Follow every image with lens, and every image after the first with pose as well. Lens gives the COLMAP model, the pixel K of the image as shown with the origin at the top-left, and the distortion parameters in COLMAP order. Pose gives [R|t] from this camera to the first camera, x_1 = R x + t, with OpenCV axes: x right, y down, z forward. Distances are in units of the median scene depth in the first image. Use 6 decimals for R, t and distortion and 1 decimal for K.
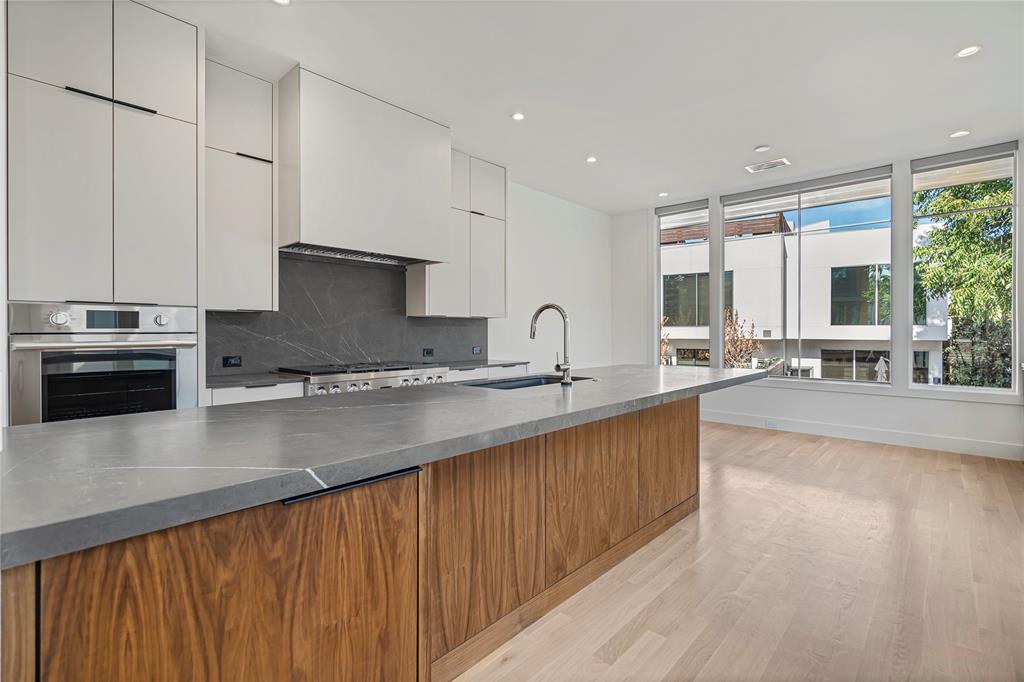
lens RADIAL K [[474.1, 0, 504.2], [0, 474.1, 332.0], [0, 0, 1]] dist [-0.000809, 0.000315]
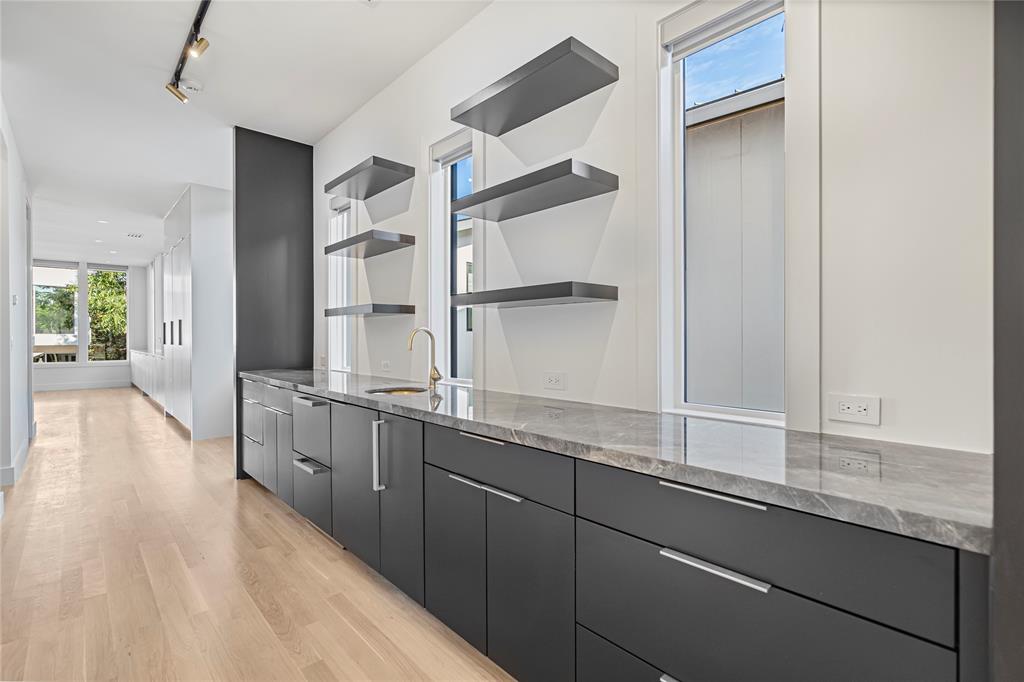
lens RADIAL K [[464.8, 0, 506.0], [0, 464.8, 345.7], [0, 0, 1]] dist [-0.001669, 0.000320]
pose [[0.077076, -0.007867, 0.996994, -0.595730], [0.003876, 0.999964, 0.007591, 0.031486], [-0.997018, 0.003280, 0.077104, -0.583151]]
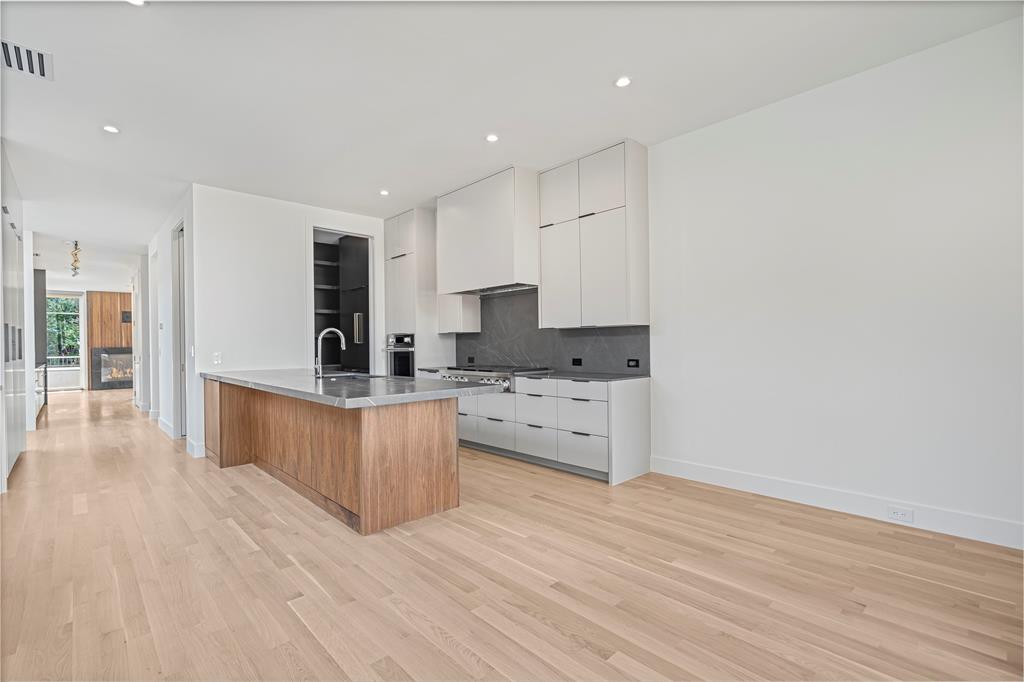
lens RADIAL K [[462.8, 0, 499.2], [0, 462.8, 338.8], [0, 0, 1]] dist [0.000168, 0.000084]
pose [[-0.069878, -0.015893, -0.997429, 0.887422], [0.007056, 0.999840, -0.016426, 0.007360], [0.997531, -0.008186, -0.069754, 0.914662]]
